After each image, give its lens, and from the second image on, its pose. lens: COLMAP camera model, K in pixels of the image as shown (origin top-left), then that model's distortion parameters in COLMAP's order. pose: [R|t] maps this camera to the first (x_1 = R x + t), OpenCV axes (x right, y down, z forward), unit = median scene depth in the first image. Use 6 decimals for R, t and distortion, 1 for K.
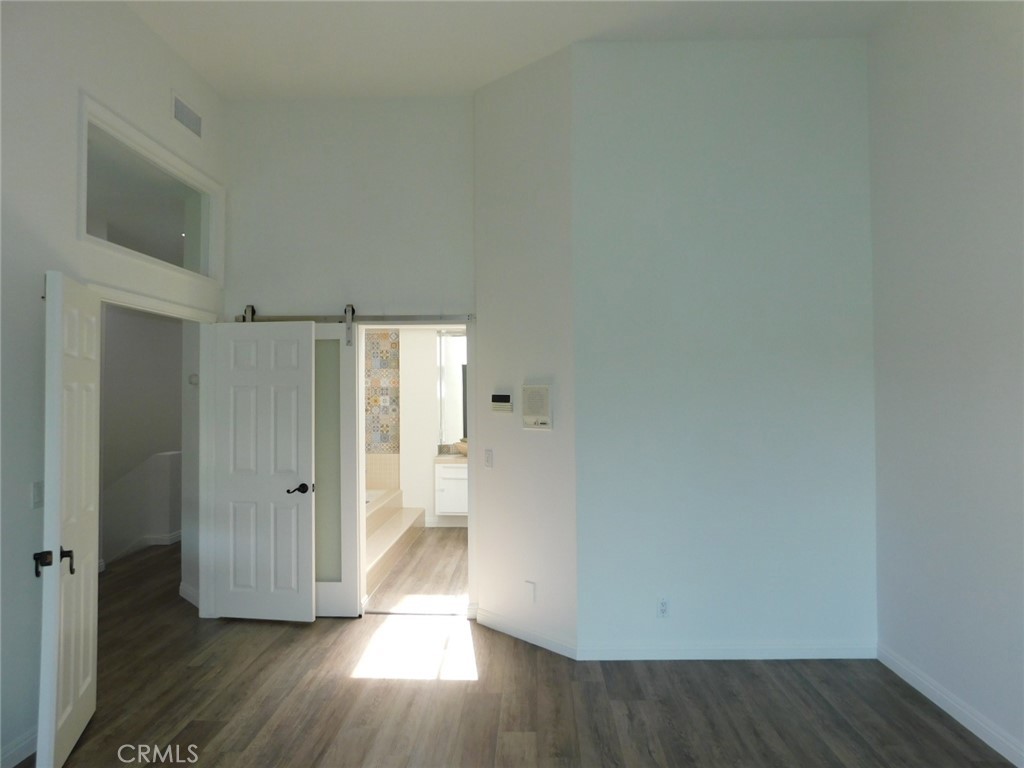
lens RADIAL K [[681.6, 0, 516.0], [0, 681.6, 378.0], [0, 0, 1]] dist [-0.045653, 0.041677]
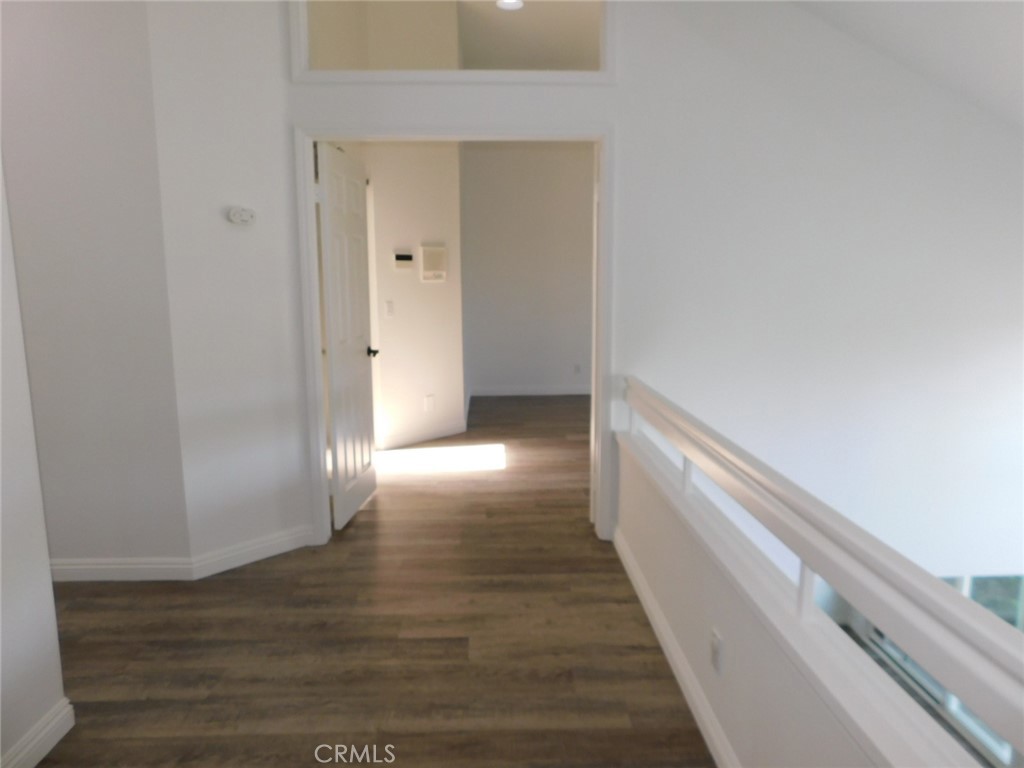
lens RADIAL K [[681.6, 0, 516.0], [0, 681.6, 378.0], [0, 0, 1]] dist [-0.045653, 0.041677]
pose [[-0.061918, -0.144121, 0.987621, -1.316607], [-0.015164, 0.989541, 0.143450, 0.068946], [-0.997966, -0.006094, -0.063456, 0.918220]]
